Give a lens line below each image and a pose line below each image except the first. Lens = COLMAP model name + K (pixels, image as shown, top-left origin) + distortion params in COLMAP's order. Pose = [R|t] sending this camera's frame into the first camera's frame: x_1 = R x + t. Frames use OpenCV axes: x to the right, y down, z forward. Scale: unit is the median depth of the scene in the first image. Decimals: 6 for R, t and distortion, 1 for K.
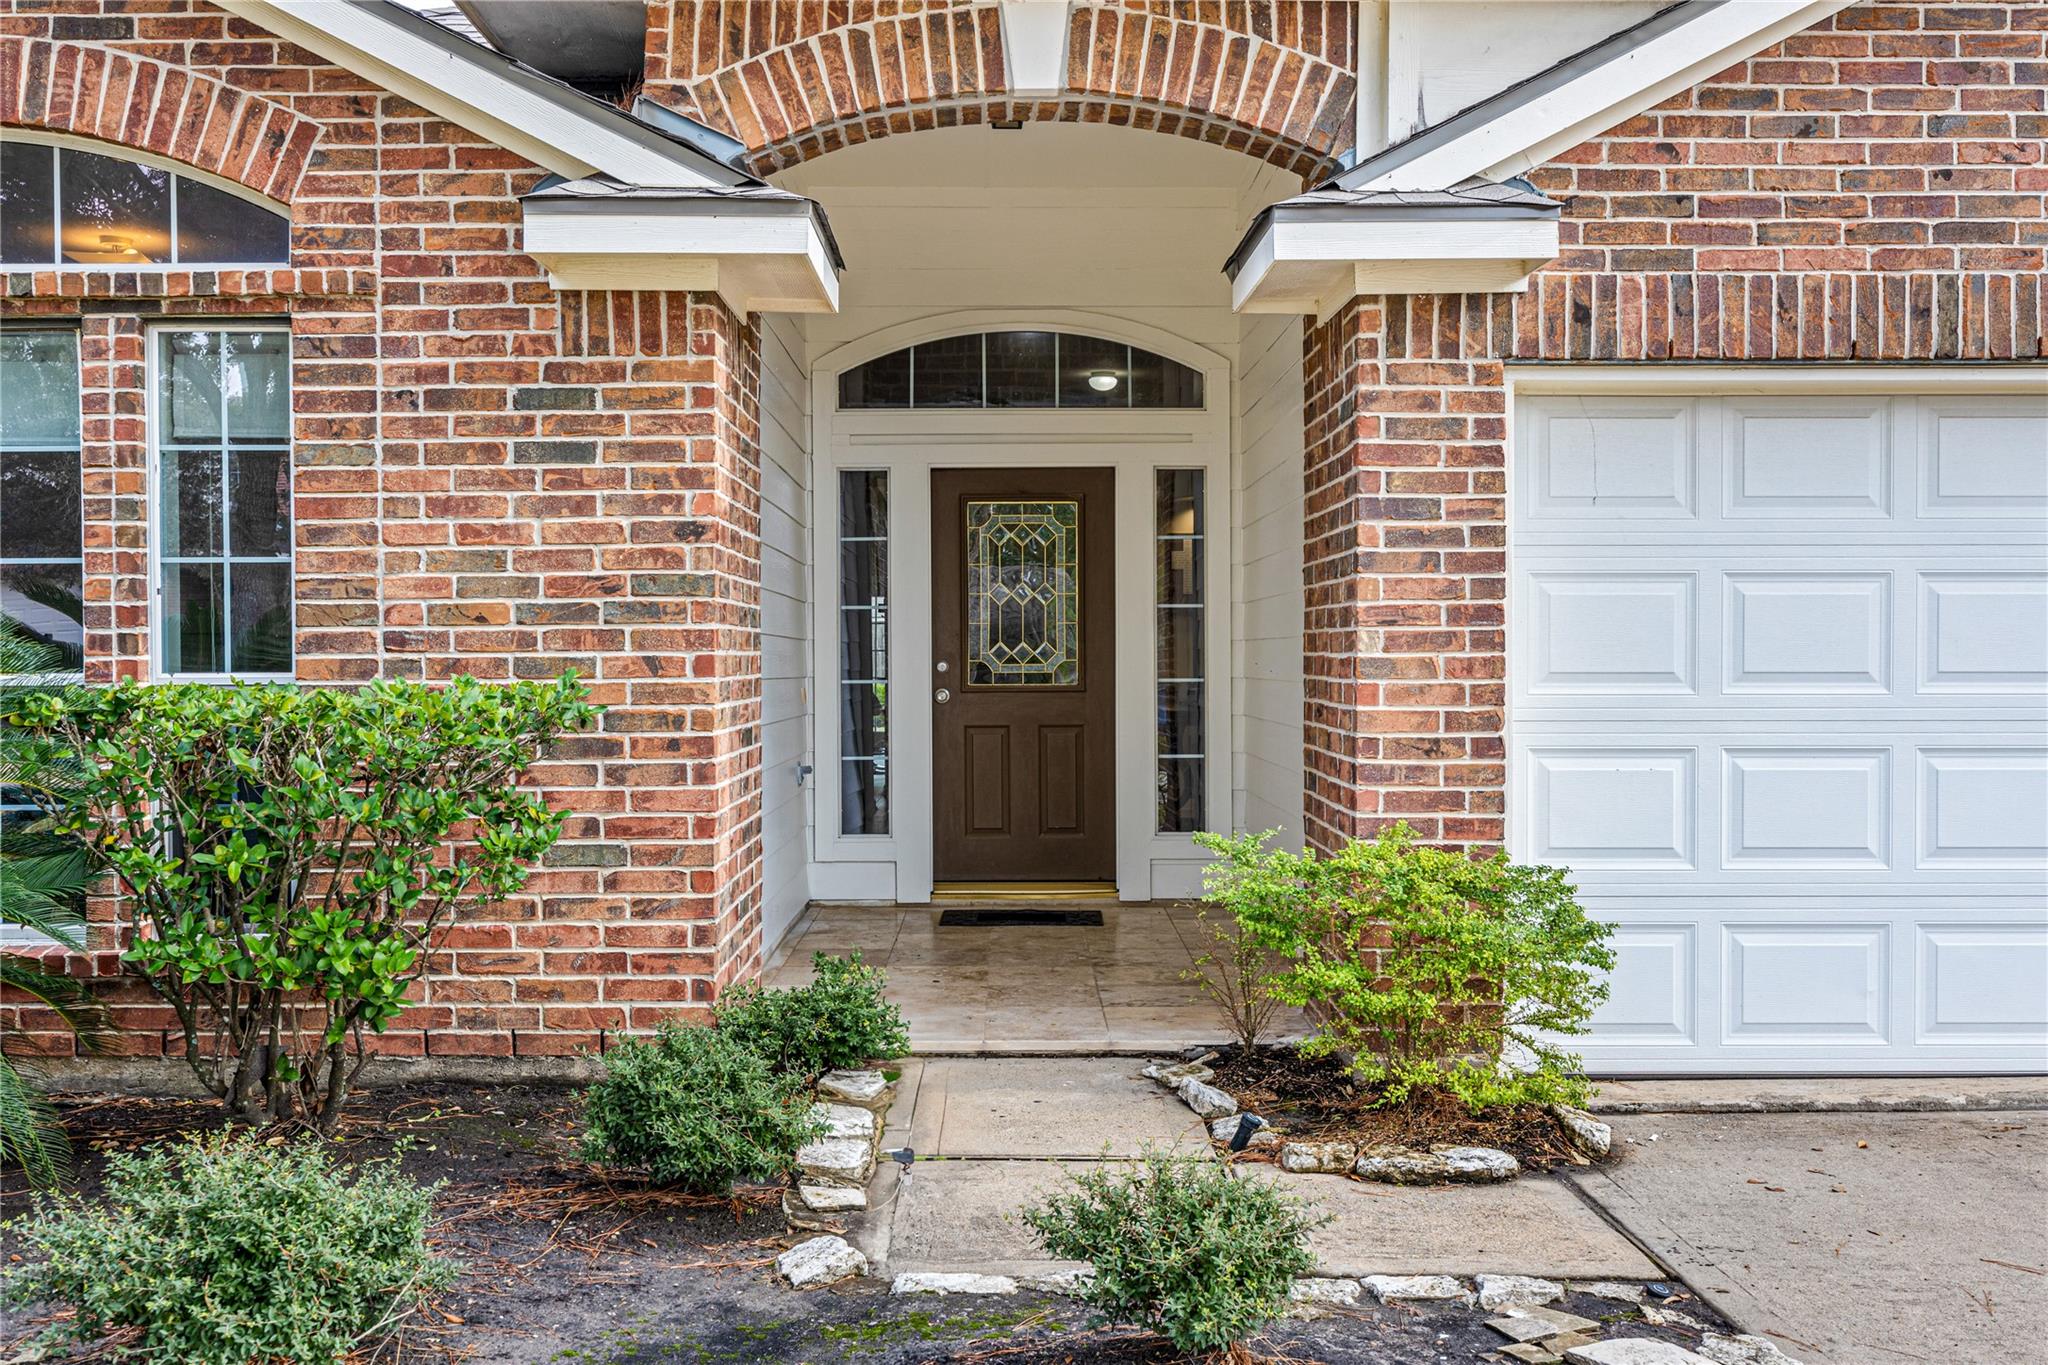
lens RADIAL K [[1933.7, 0, 1019.0], [0, 1933.7, 672.7], [0, 0, 1]] dist [0.002330, 0.000000]
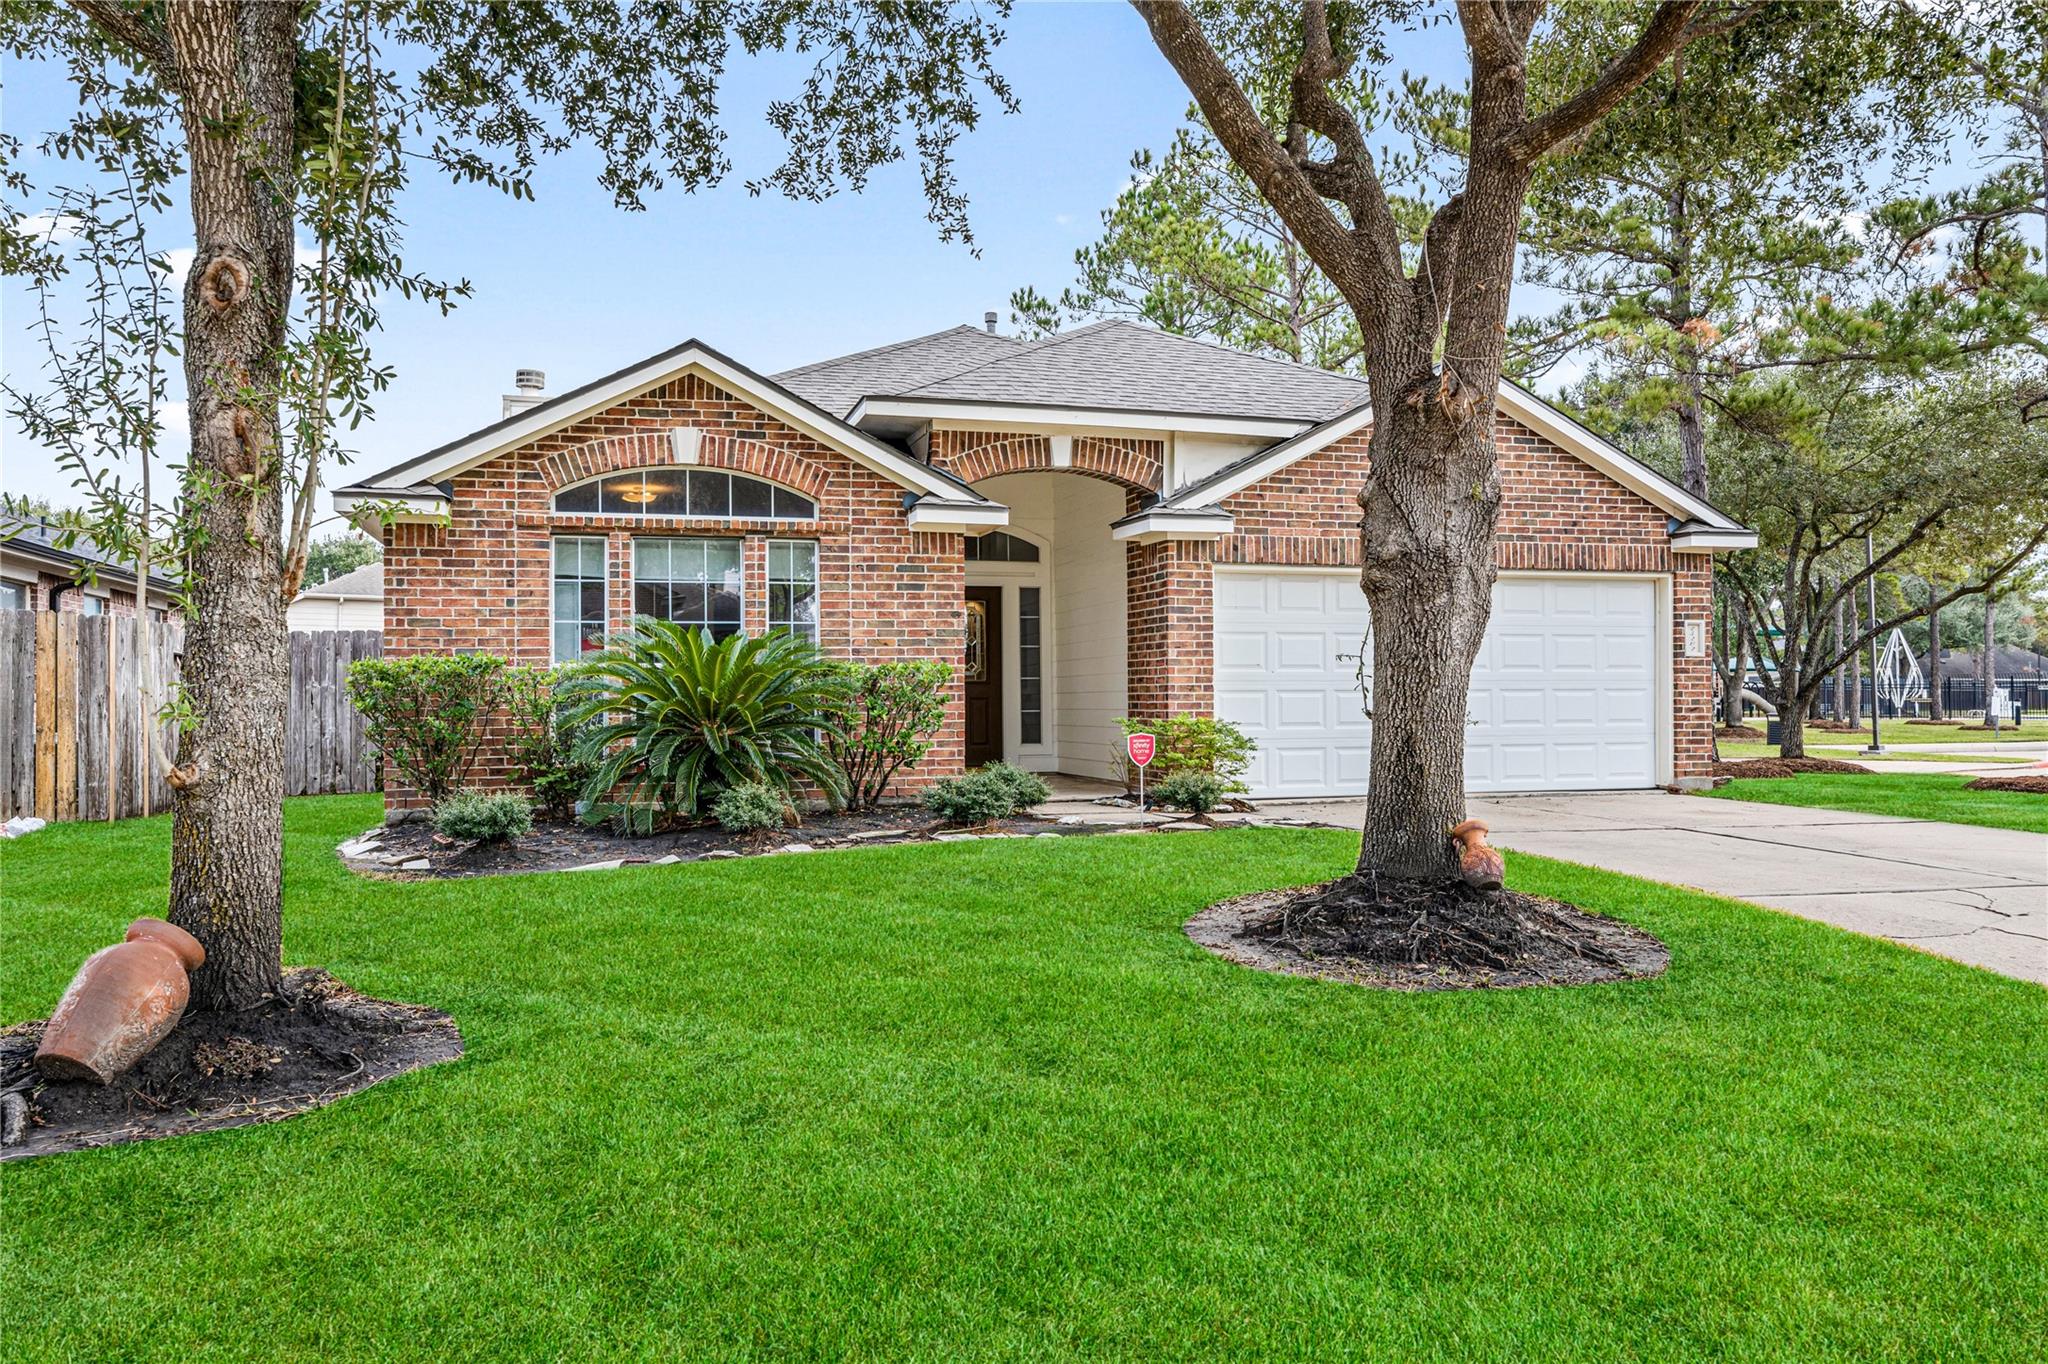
lens RADIAL K [[1509.4, 0, 1014.7], [0, 1509.4, 685.2], [0, 0, 1]] dist [0.003198, 0.000856]
pose [[0.961379, -0.001176, 0.275226, -0.713267], [0.007196, 0.999756, -0.020864, 0.081962], [-0.275135, 0.022039, 0.961153, -1.218109]]
